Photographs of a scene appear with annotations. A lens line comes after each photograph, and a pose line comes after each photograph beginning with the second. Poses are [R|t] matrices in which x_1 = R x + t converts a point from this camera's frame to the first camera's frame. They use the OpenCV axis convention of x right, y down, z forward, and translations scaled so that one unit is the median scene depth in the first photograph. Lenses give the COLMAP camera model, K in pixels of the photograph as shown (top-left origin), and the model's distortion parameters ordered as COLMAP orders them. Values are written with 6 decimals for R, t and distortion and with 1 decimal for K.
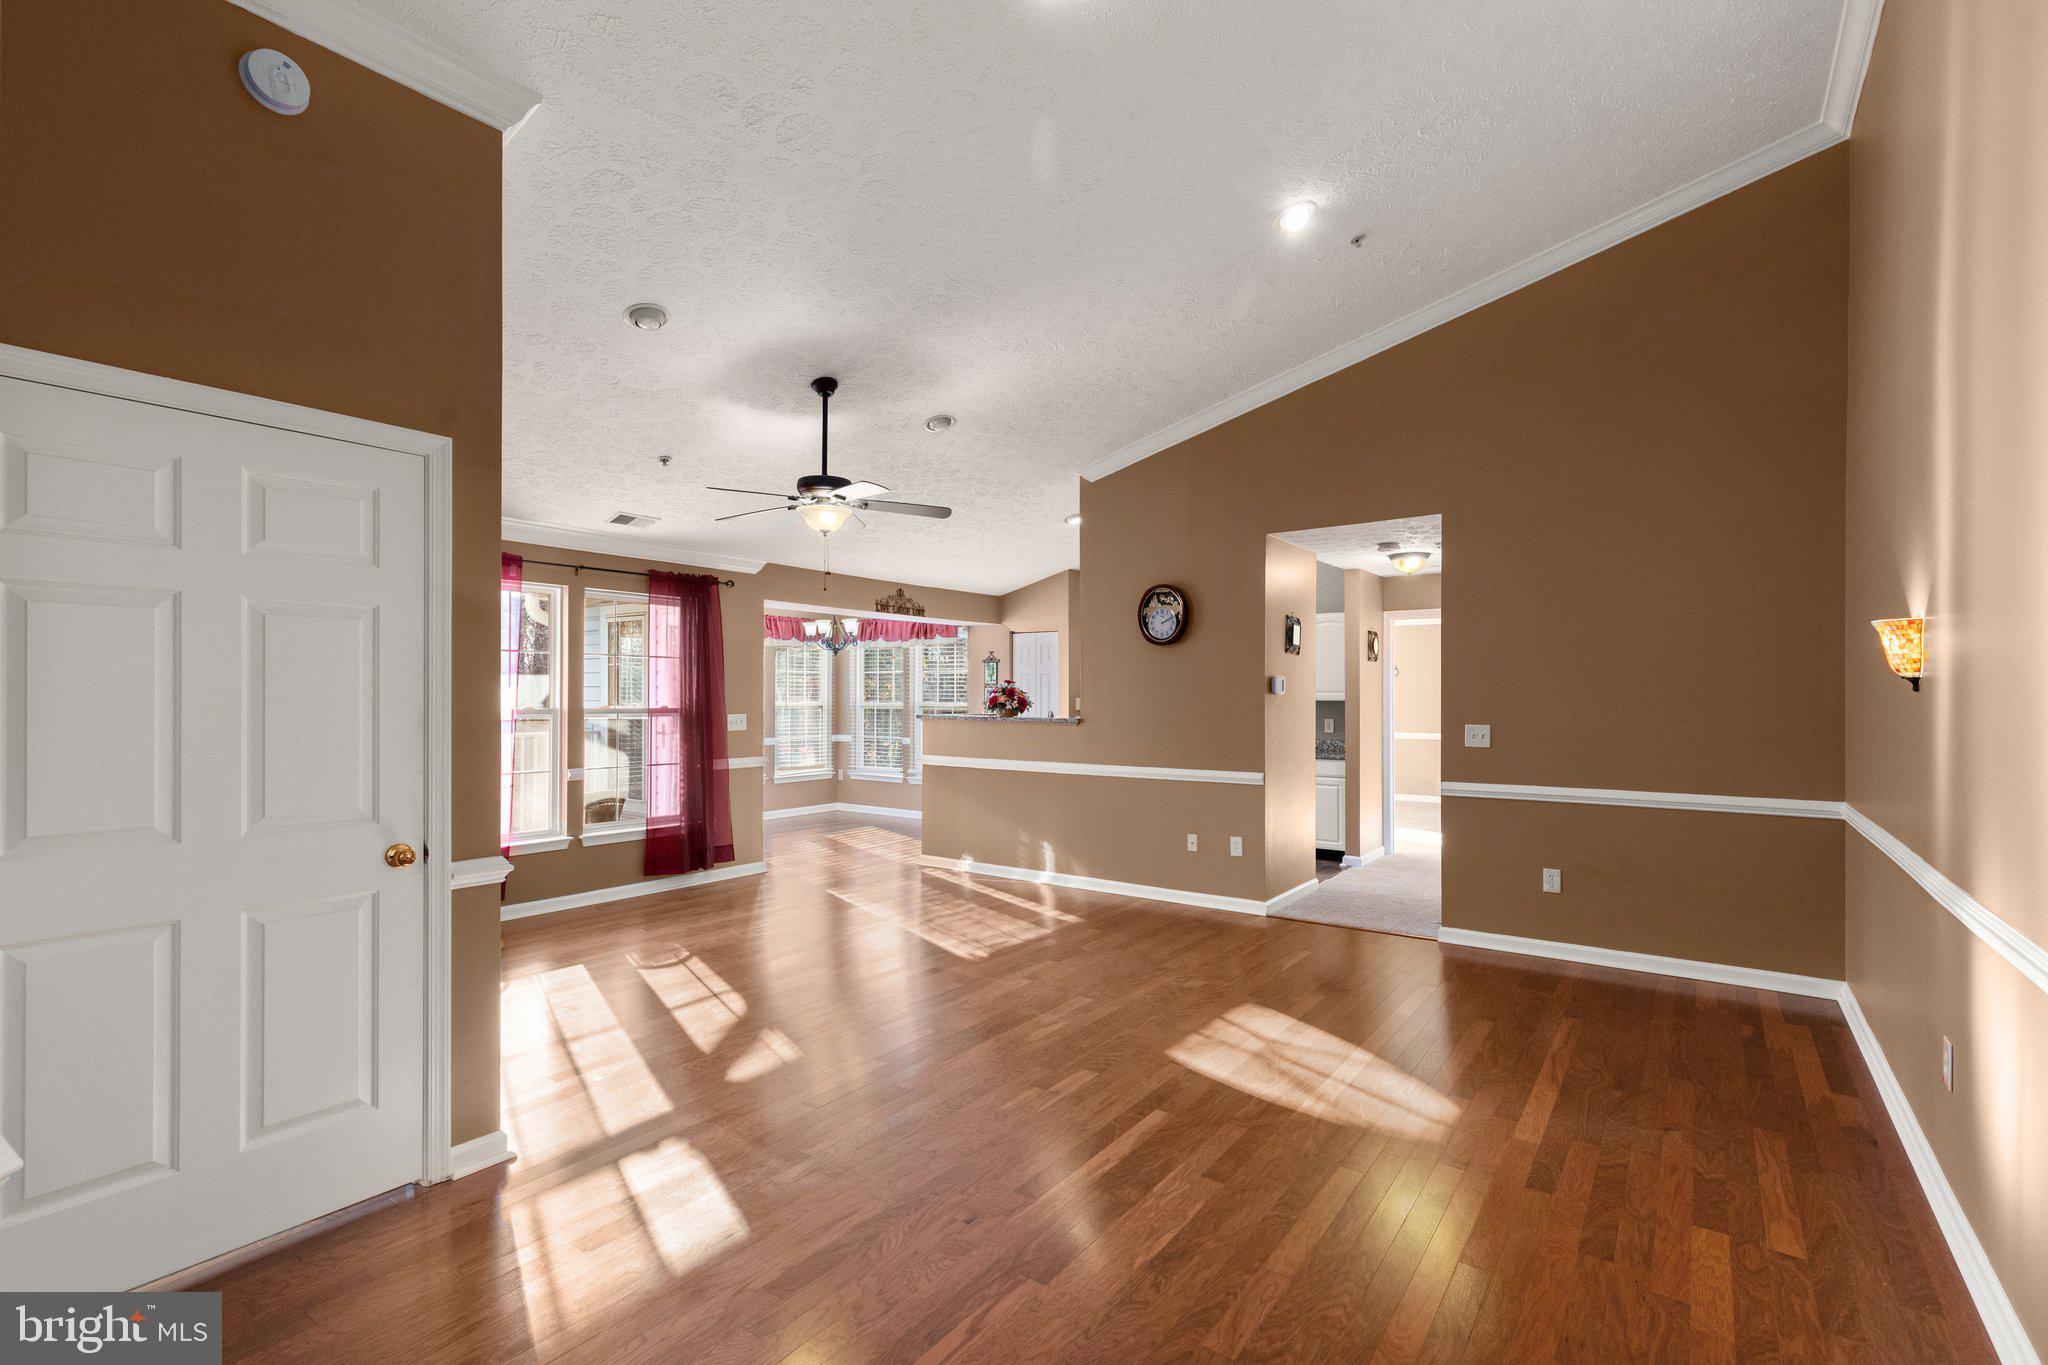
lens RADIAL K [[944.6, 0, 1025.9], [0, 944.6, 693.8], [0, 0, 1]] dist [0.002139, 0.000104]
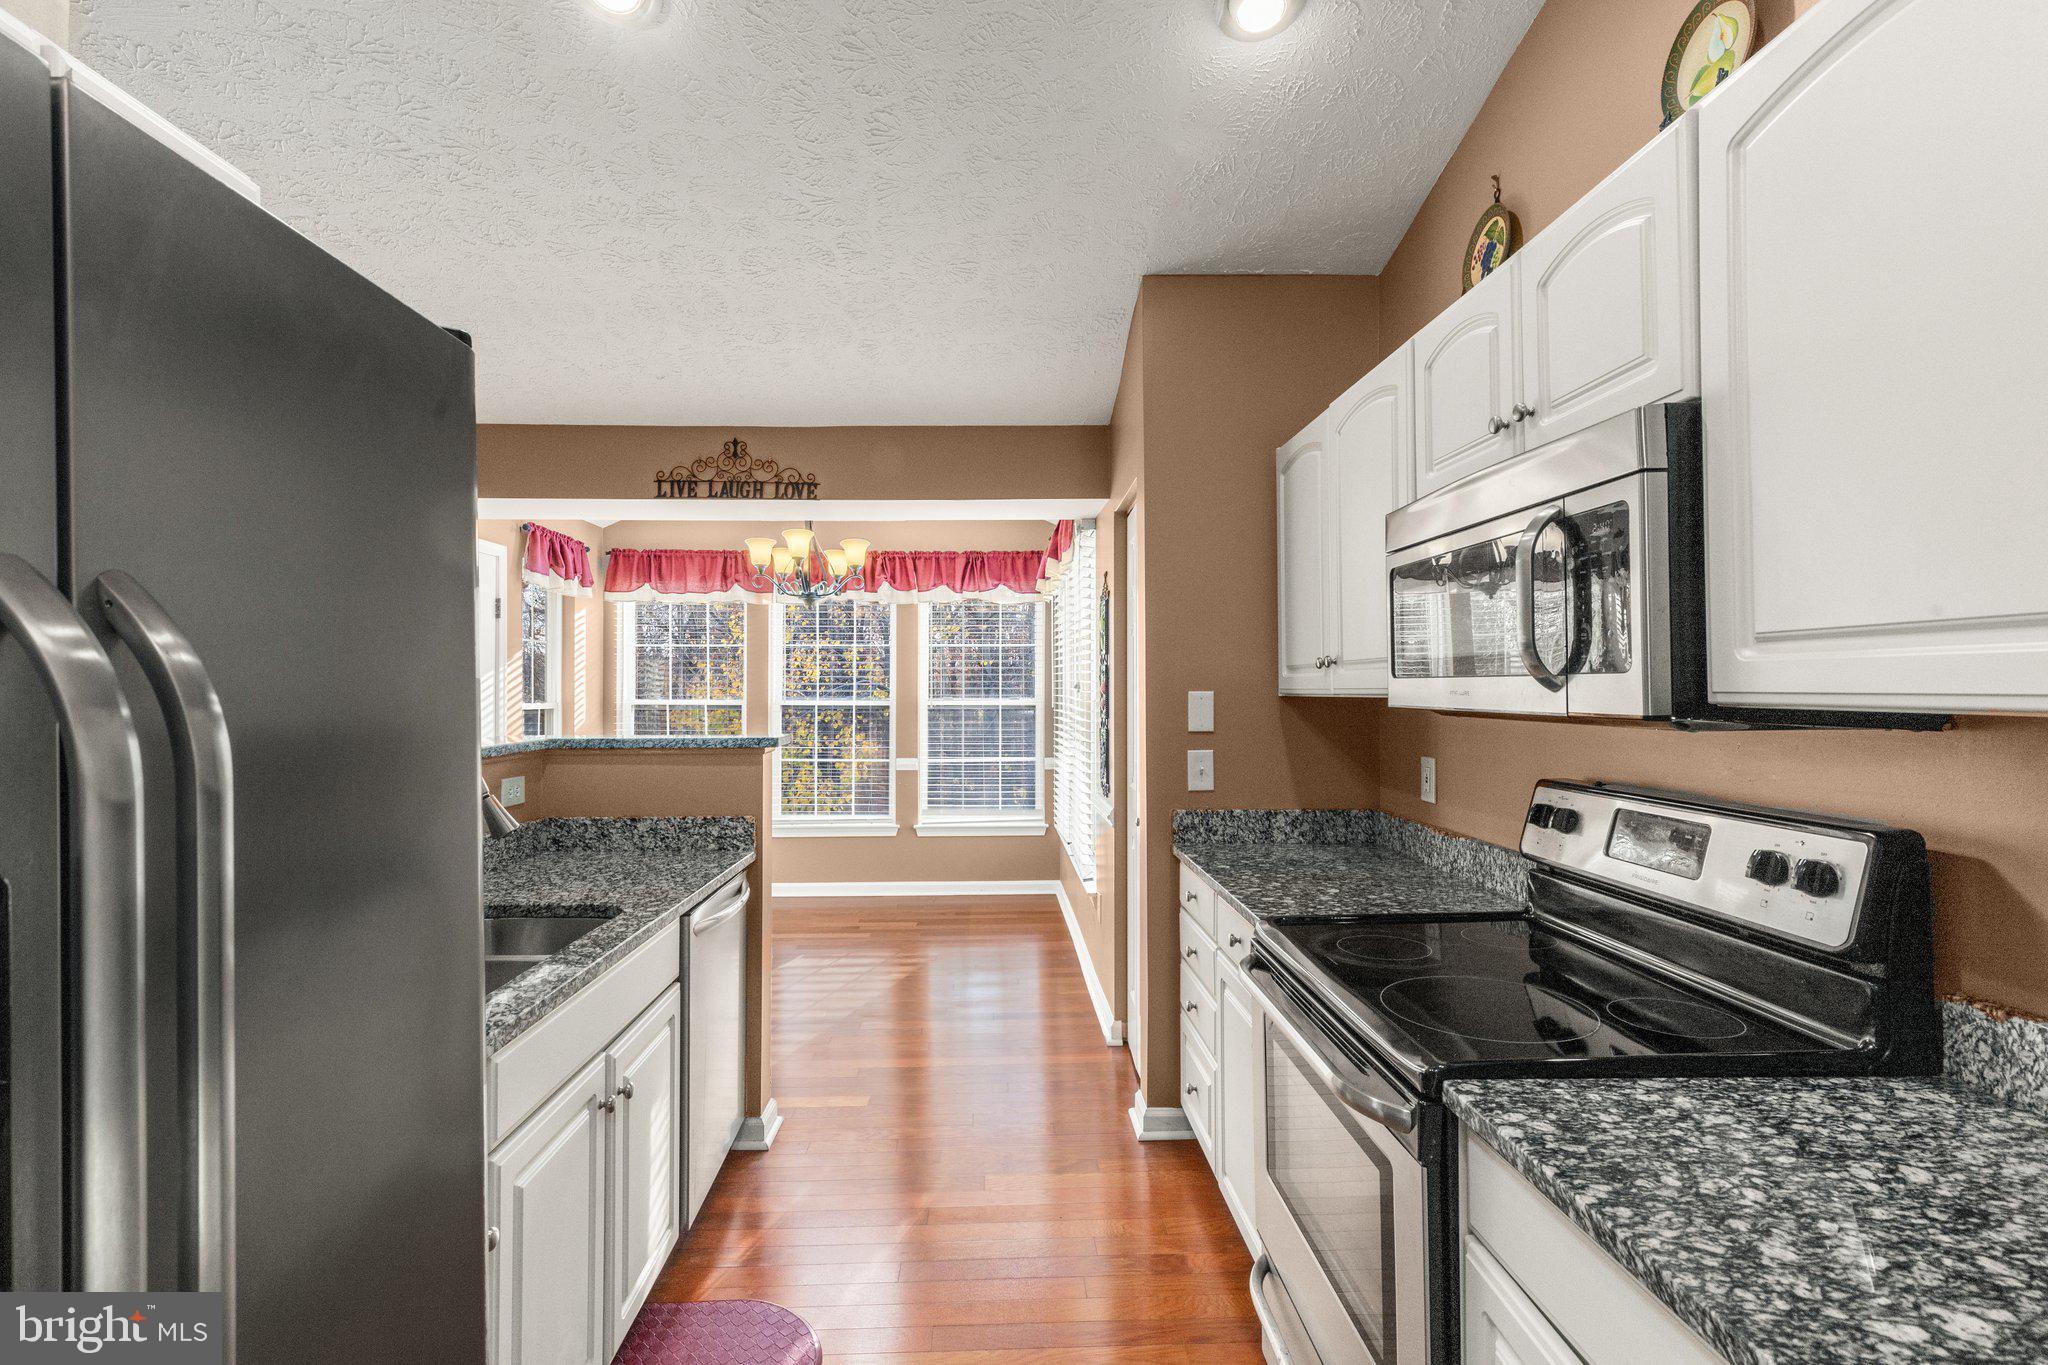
lens RADIAL K [[944.6, 0, 1025.9], [0, 944.6, 693.8], [0, 0, 1]] dist [0.002139, 0.000104]
pose [[0.615361, -0.001408, -0.788244, 0.363870], [0.009566, 0.999938, 0.005682, 0.005878], [0.788187, -0.011037, 0.615337, 1.035850]]
